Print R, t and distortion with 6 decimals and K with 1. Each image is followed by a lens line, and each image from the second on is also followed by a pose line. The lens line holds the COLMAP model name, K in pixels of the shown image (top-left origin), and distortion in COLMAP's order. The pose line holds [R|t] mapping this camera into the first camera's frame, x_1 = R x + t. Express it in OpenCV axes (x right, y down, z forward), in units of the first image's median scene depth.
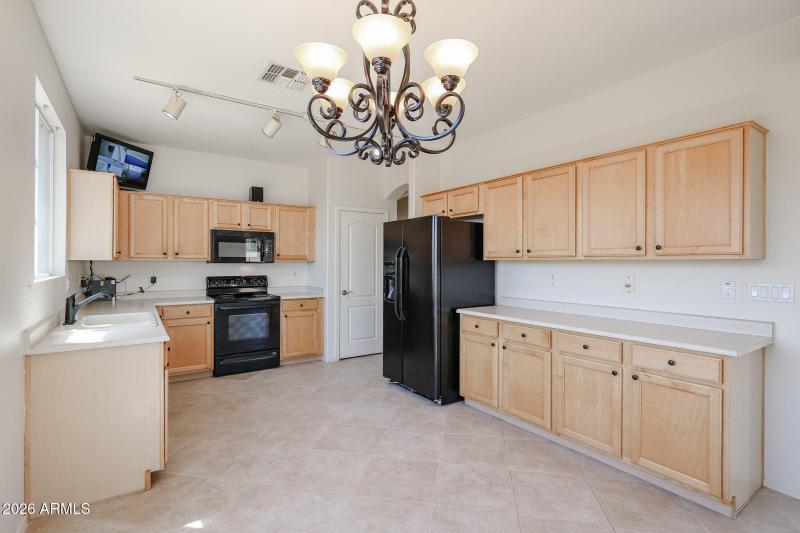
lens RADIAL K [[378.0, 0, 400.9], [0, 378.0, 264.2], [0, 0, 1]] dist [0.011990, 0.000456]
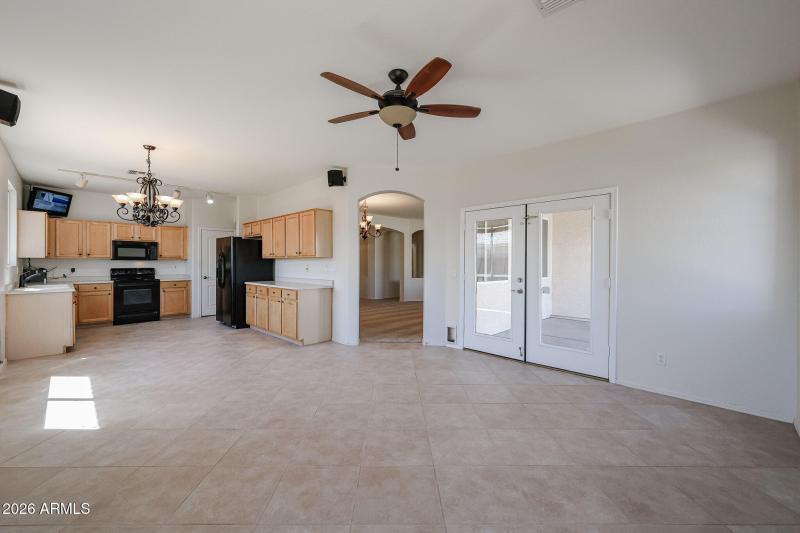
lens RADIAL K [[329.7, 0, 399.8], [0, 329.7, 264.3], [0, 0, 1]] dist [0.017482, -0.000201]
pose [[0.984719, -0.002625, 0.174129, 0.551854], [0.002704, 0.999996, -0.000214, 0.021586], [-0.174128, 0.000681, 0.984723, -0.763214]]
